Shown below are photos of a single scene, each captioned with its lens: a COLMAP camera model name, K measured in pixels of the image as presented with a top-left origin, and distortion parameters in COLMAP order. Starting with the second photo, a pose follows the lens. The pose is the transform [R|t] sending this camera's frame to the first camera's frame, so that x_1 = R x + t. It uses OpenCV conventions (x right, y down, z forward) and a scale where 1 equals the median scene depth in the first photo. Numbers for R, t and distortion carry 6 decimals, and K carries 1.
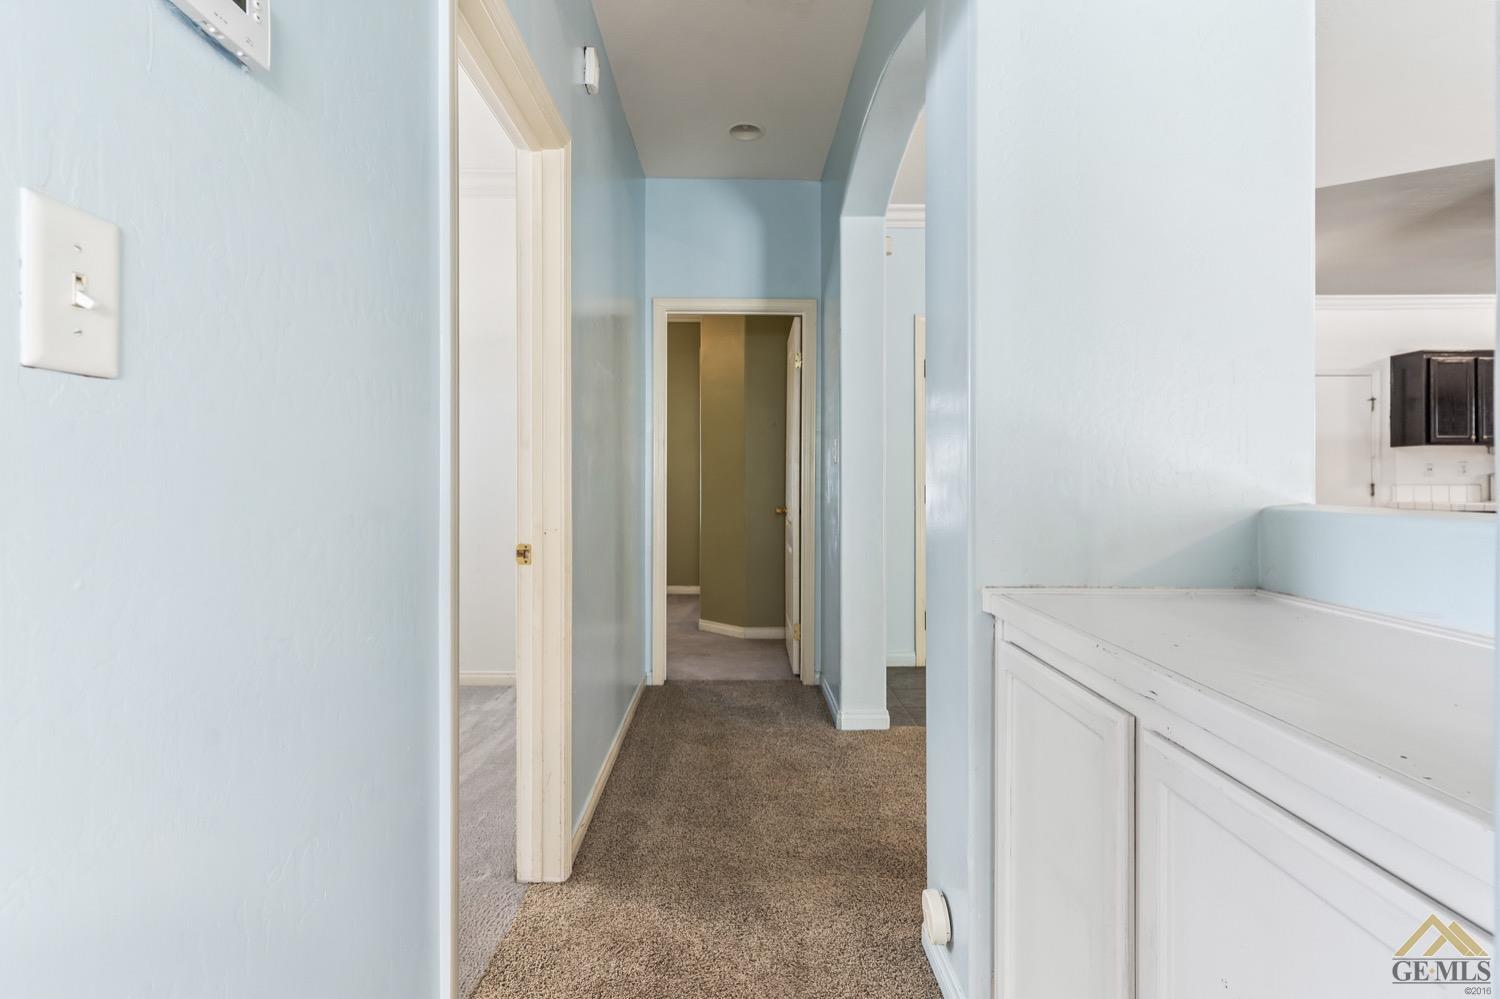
lens RADIAL K [[733.1, 0, 732.7], [0, 733.1, 469.2], [0, 0, 1]] dist [0.002818, -0.000142]
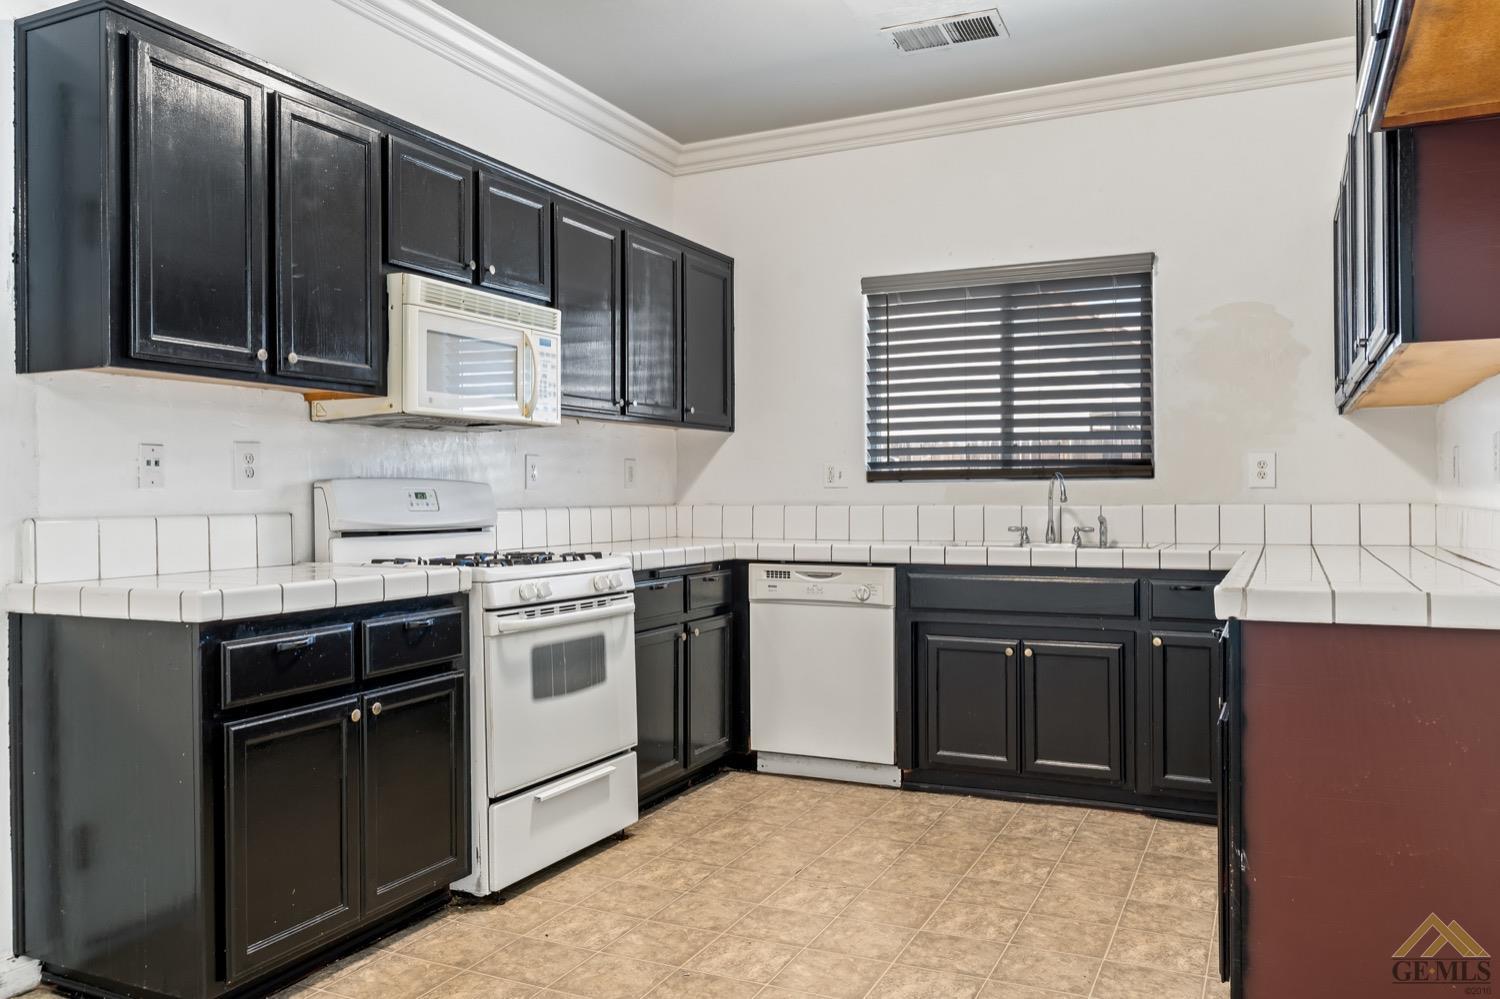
lens RADIAL K [[1146.6, 0, 741.9], [0, 1146.6, 496.4], [0, 0, 1]] dist [0.037326, 0.003251]
pose [[0.439562, -0.003394, 0.898206, 0.642993], [-0.010536, 0.999905, 0.008935, 0.006469], [-0.898151, -0.013391, 0.439484, 0.592732]]
